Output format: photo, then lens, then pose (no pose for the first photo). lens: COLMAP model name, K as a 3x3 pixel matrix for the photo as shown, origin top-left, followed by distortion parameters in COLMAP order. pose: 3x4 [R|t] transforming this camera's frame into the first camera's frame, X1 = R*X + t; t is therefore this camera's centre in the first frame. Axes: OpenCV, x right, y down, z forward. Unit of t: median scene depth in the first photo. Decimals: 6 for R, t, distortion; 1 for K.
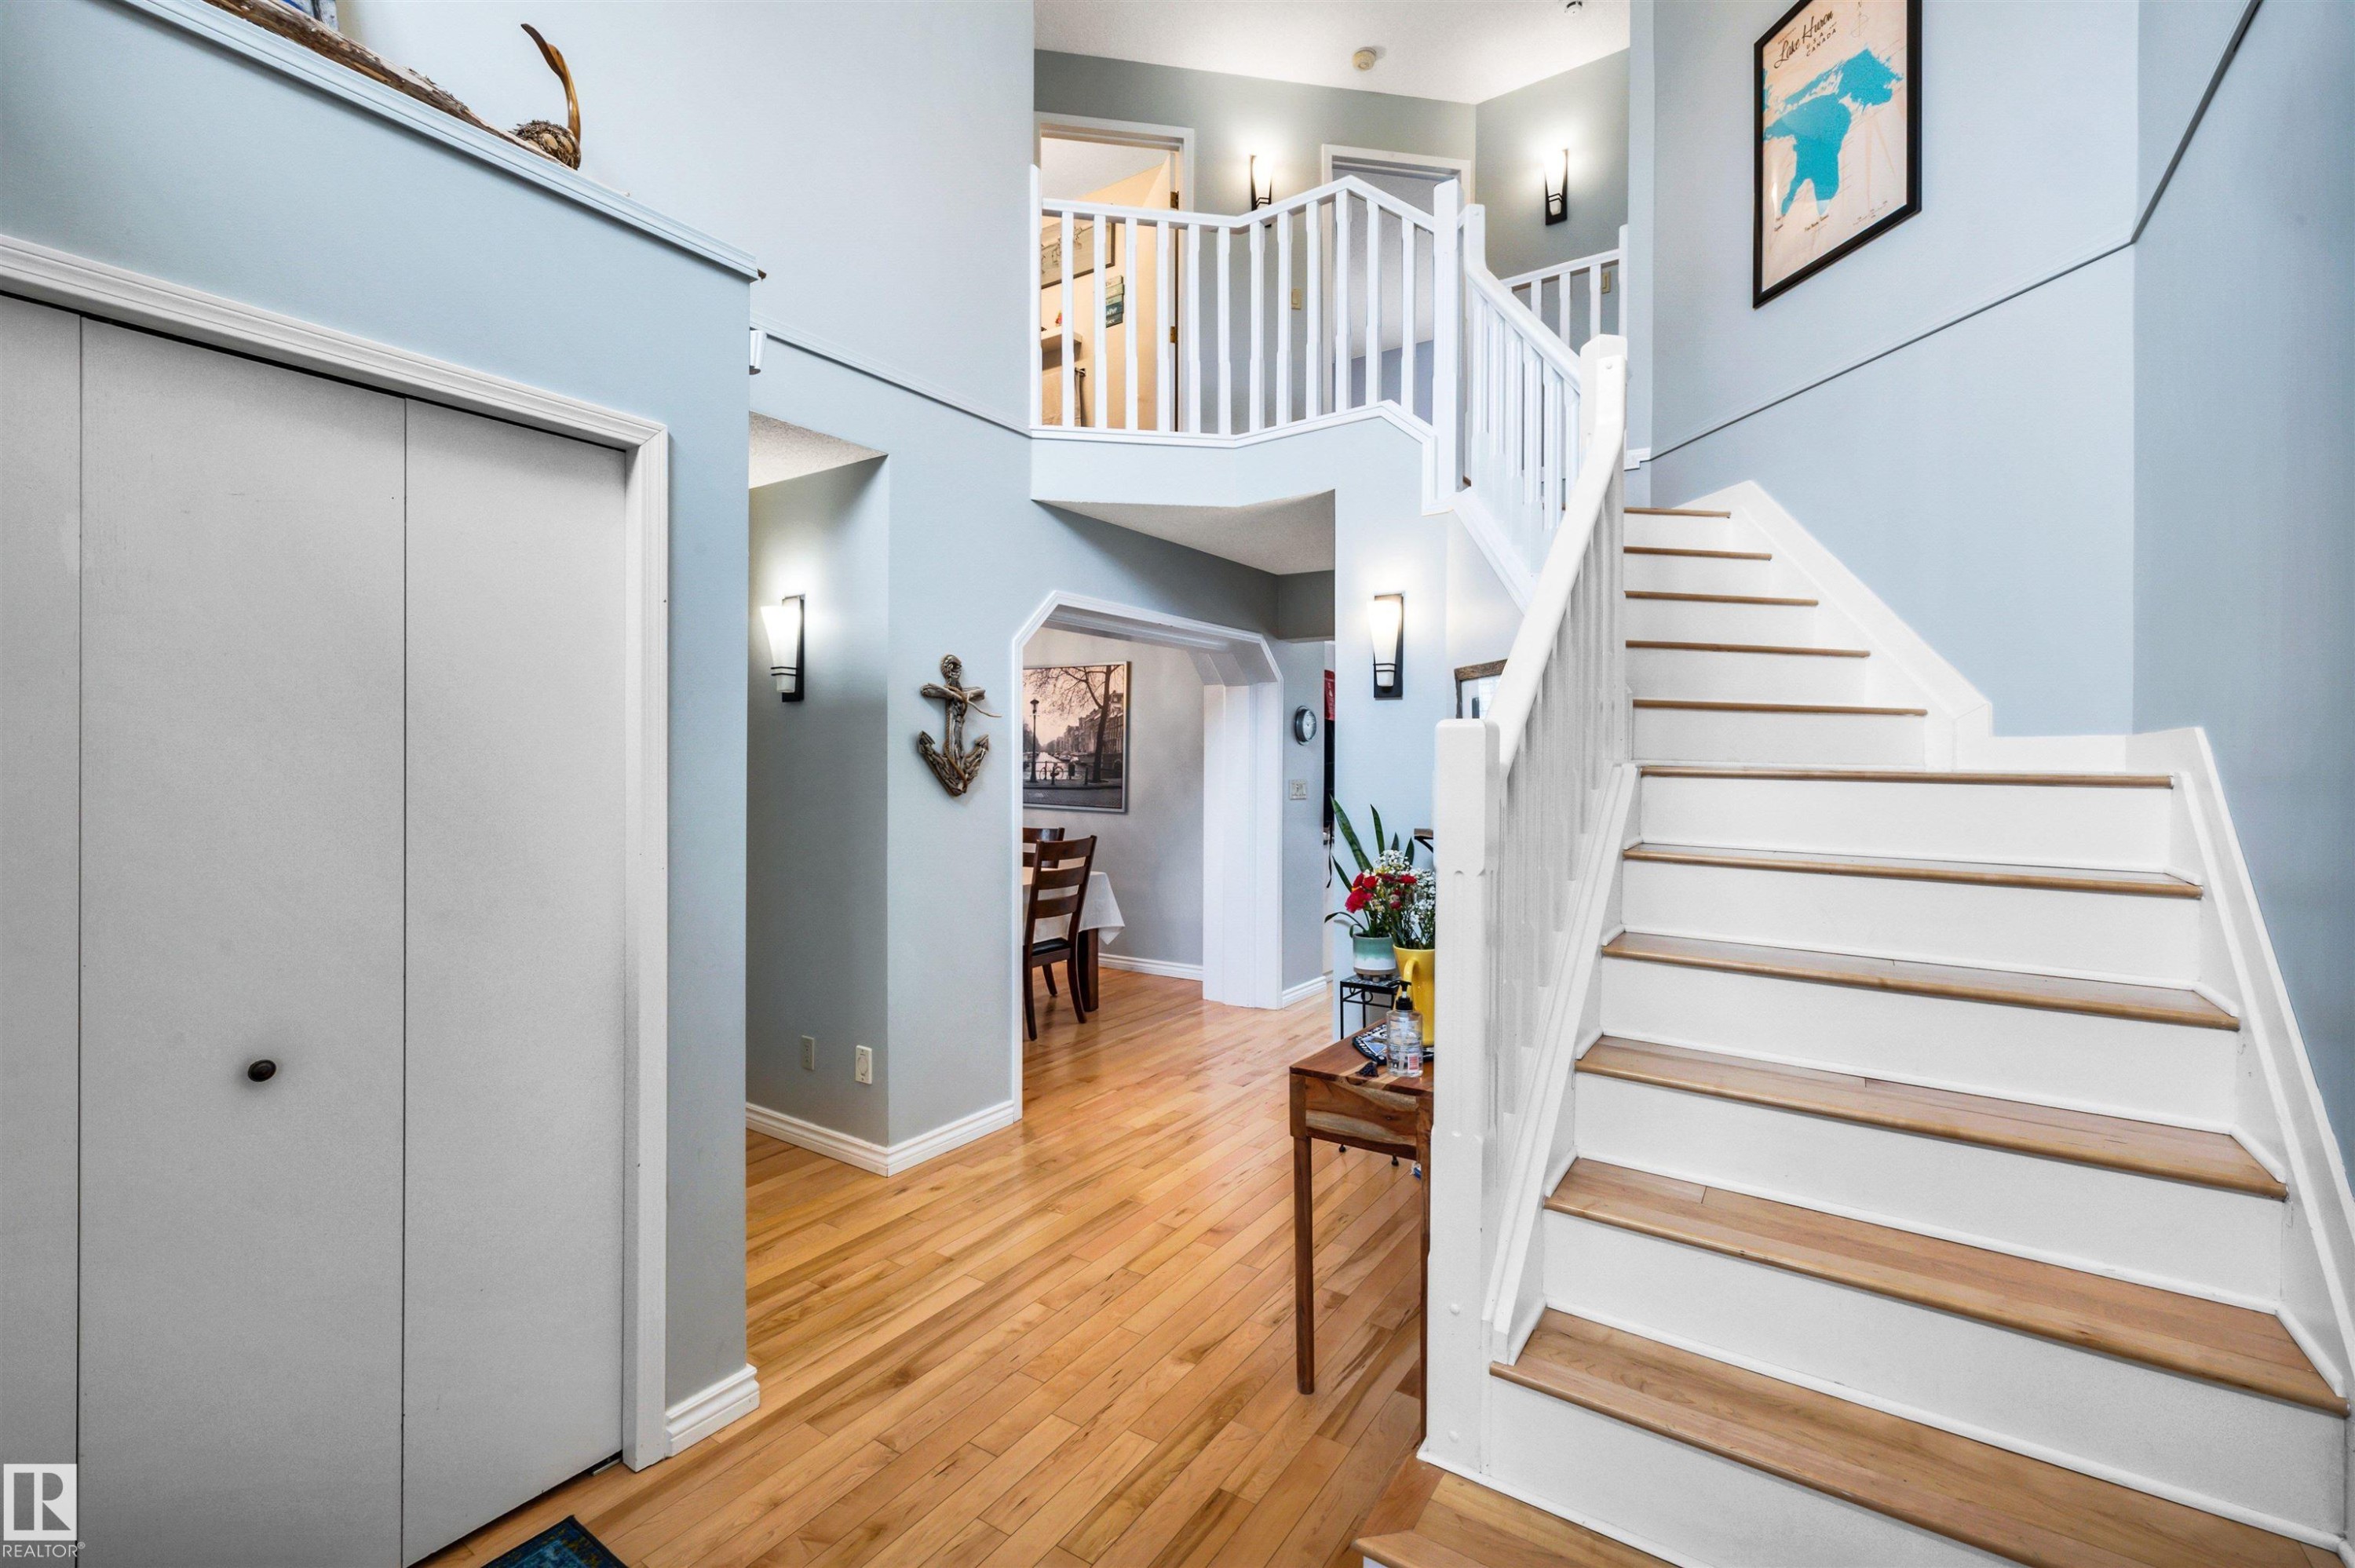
lens RADIAL K [[992.1, 0, 1178.5], [0, 992.1, 775.0], [0, 0, 1]] dist [0.000021, 0.000000]
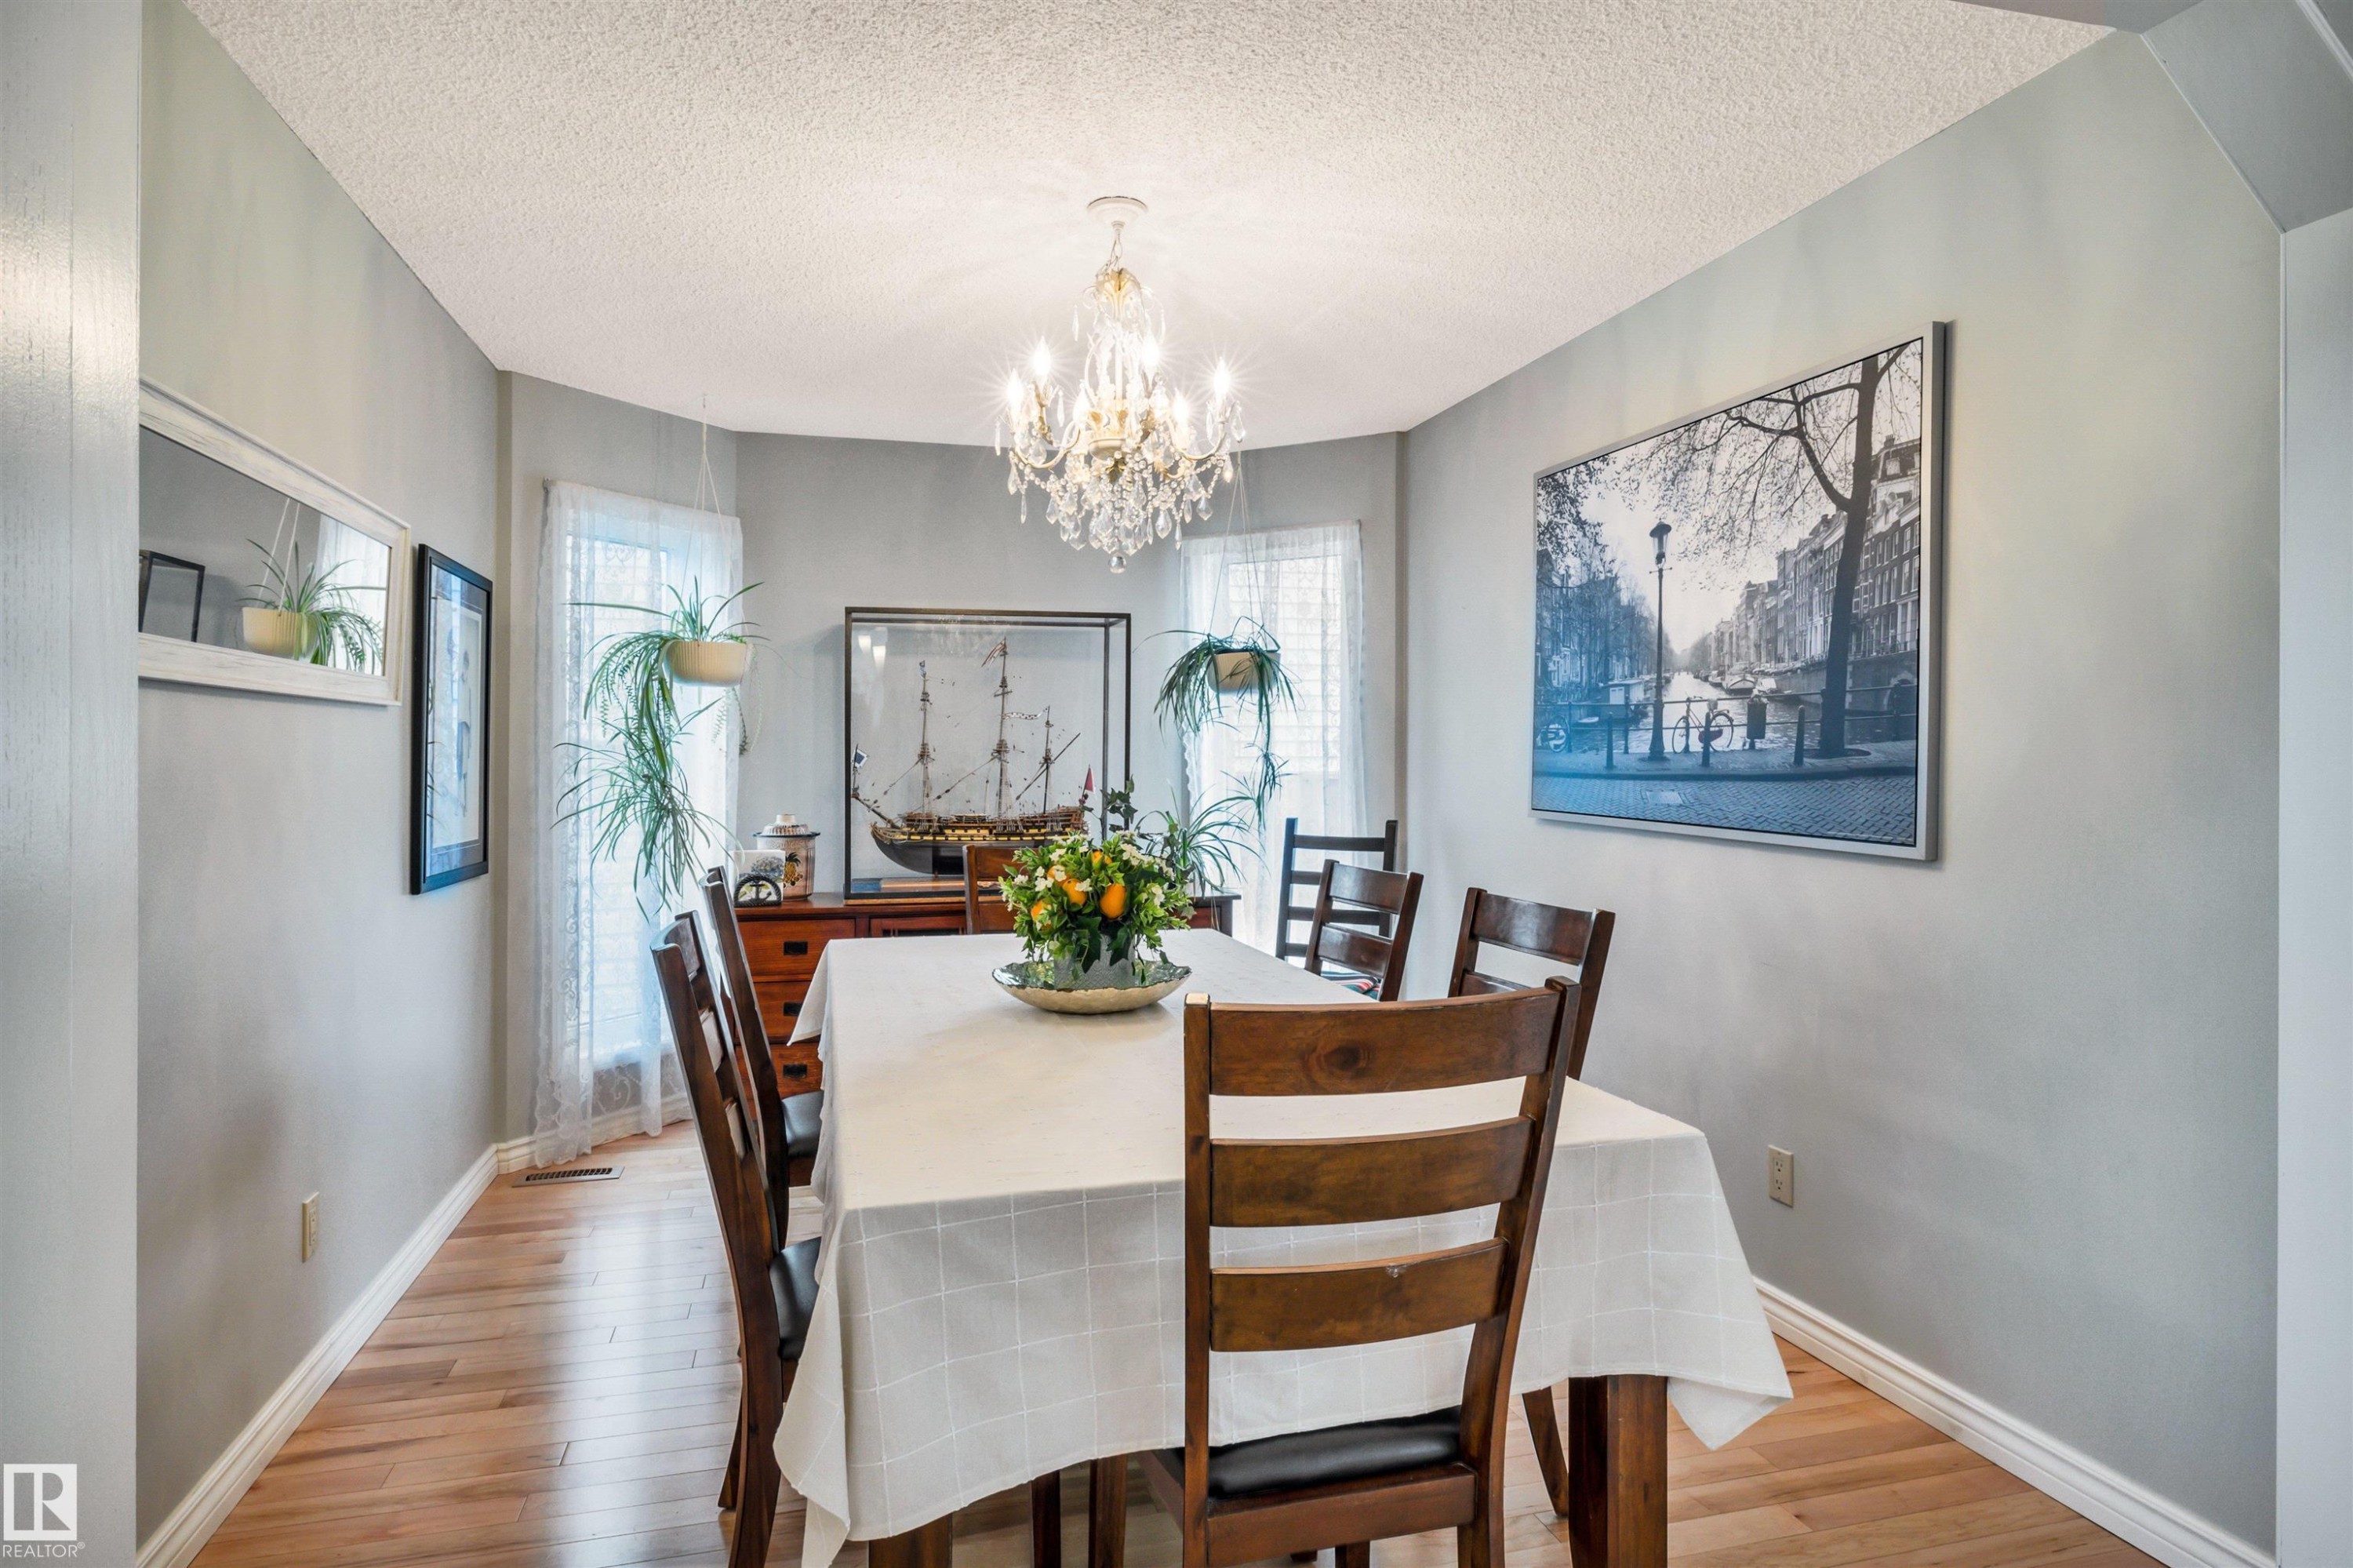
lens RADIAL K [[1310.6, 0, 1179.5], [0, 1310.6, 768.1], [0, 0, 1]] dist [0.004134, -0.000177]
pose [[0.764327, -0.004733, -0.644812, 0.023375], [-0.000774, 0.999966, -0.008257, 0.014444], [0.644828, 0.006810, 0.764297, 0.563887]]
